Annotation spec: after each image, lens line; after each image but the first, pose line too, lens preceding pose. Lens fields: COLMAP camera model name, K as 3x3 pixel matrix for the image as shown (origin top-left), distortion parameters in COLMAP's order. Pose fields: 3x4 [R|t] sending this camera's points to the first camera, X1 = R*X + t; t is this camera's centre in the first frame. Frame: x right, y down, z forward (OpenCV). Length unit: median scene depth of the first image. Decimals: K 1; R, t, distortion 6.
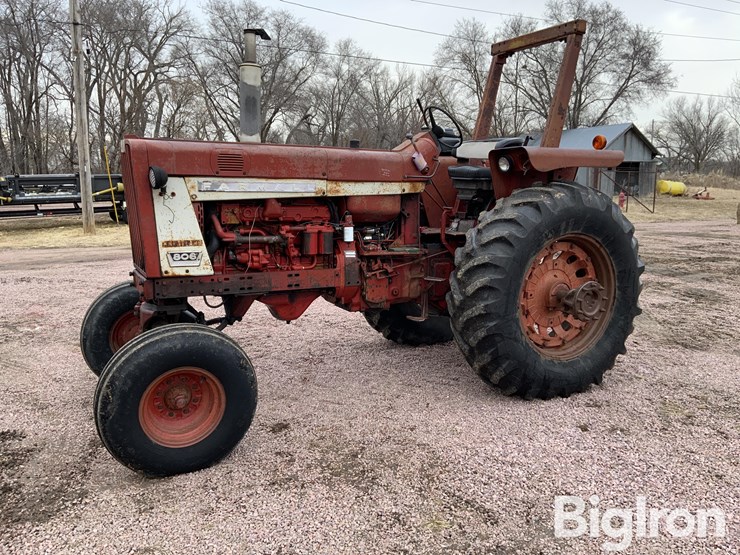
lens RADIAL K [[611.4, 0, 365.5], [0, 611.4, 278.9], [0, 0, 1]] dist [0.056928, -0.098613]
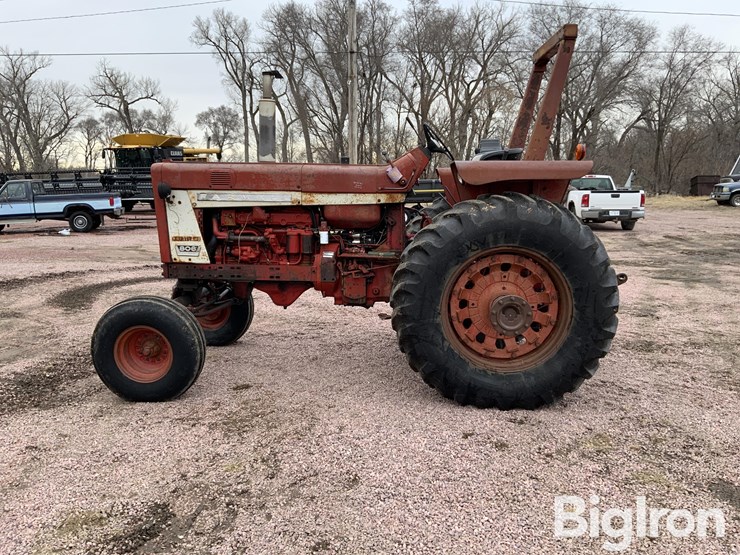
lens RADIAL K [[611.4, 0, 367.1], [0, 611.4, 279.9], [0, 0, 1]] dist [0.056928, -0.098613]
pose [[0.863820, 0.076295, -0.497989, 0.646079], [-0.077113, 0.996842, 0.018960, -0.020932], [0.497863, 0.022023, 0.866976, 0.022952]]
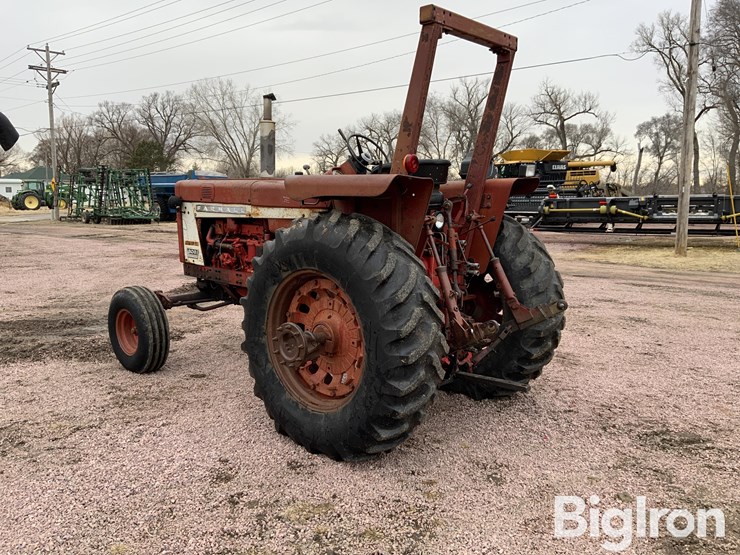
lens RADIAL K [[611.4, 0, 367.2], [0, 611.4, 277.8], [0, 0, 1]] dist [0.056928, -0.098613]
pose [[0.343071, 0.126785, -0.930714, 1.210694], [-0.155037, 0.984902, 0.077018, -0.144968], [0.926426, 0.117873, 0.357547, 0.764638]]
